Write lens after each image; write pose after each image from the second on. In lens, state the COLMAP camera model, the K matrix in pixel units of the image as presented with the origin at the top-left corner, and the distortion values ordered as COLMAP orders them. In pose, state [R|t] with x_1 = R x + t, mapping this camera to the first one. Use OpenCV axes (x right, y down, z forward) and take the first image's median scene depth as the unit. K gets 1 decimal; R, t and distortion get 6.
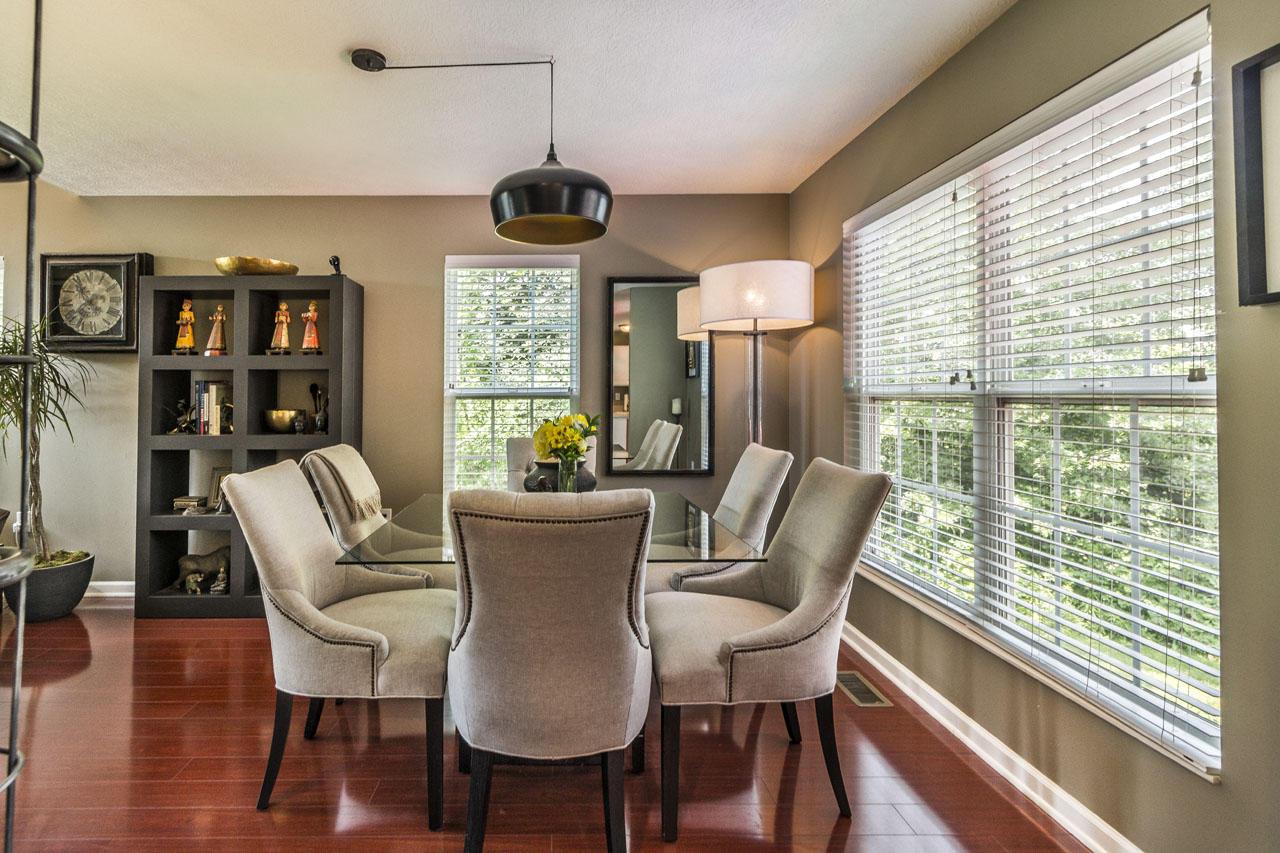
lens RADIAL K [[605.9, 0, 569.5], [0, 605.9, 386.3], [0, 0, 1]] dist [-0.000511, 0.001239]
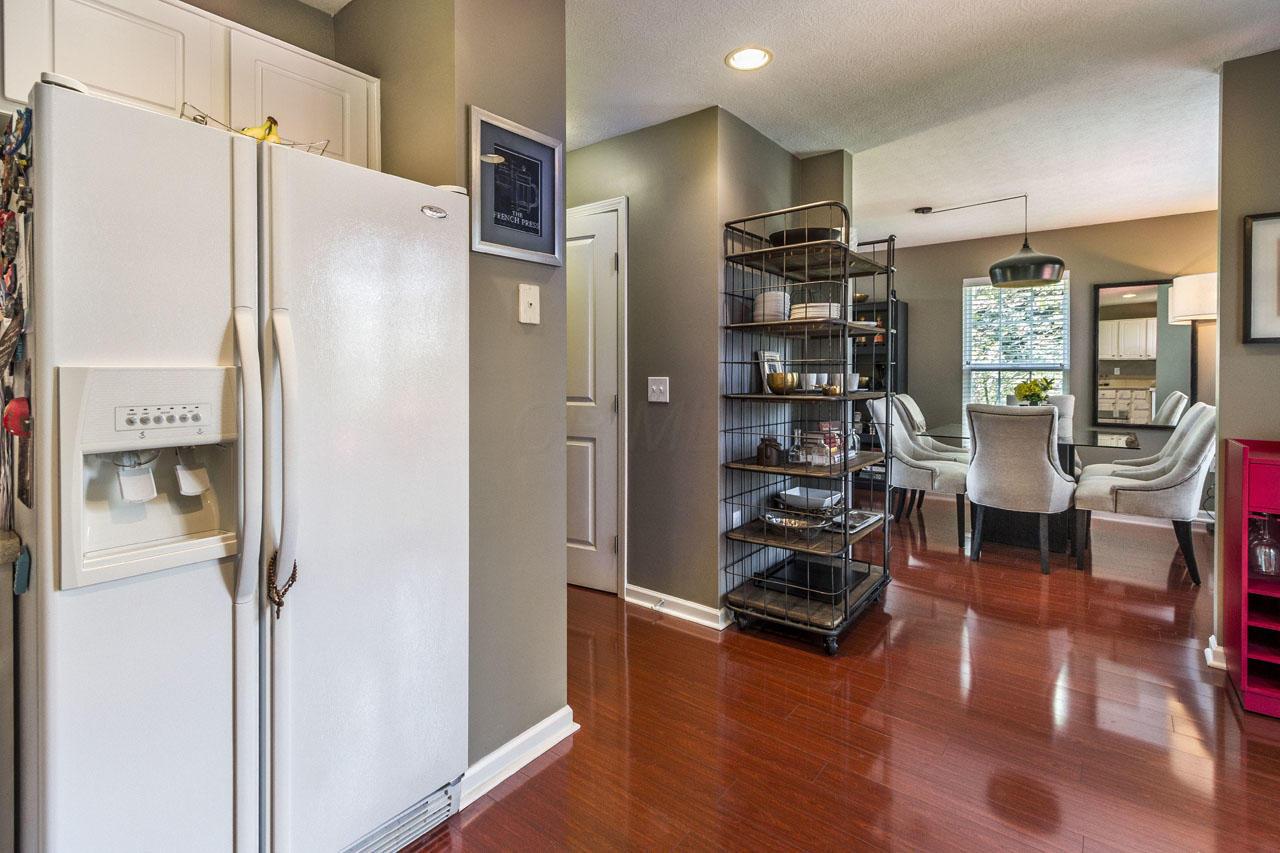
lens RADIAL K [[605.9, 0, 628.0], [0, 605.9, 375.1], [0, 0, 1]] dist [-0.000511, 0.001239]
pose [[0.763141, 0.005084, -0.646212, 0.320839], [0.010392, 0.999743, 0.020138, -0.023090], [0.646148, -0.022083, 0.762892, -1.668133]]
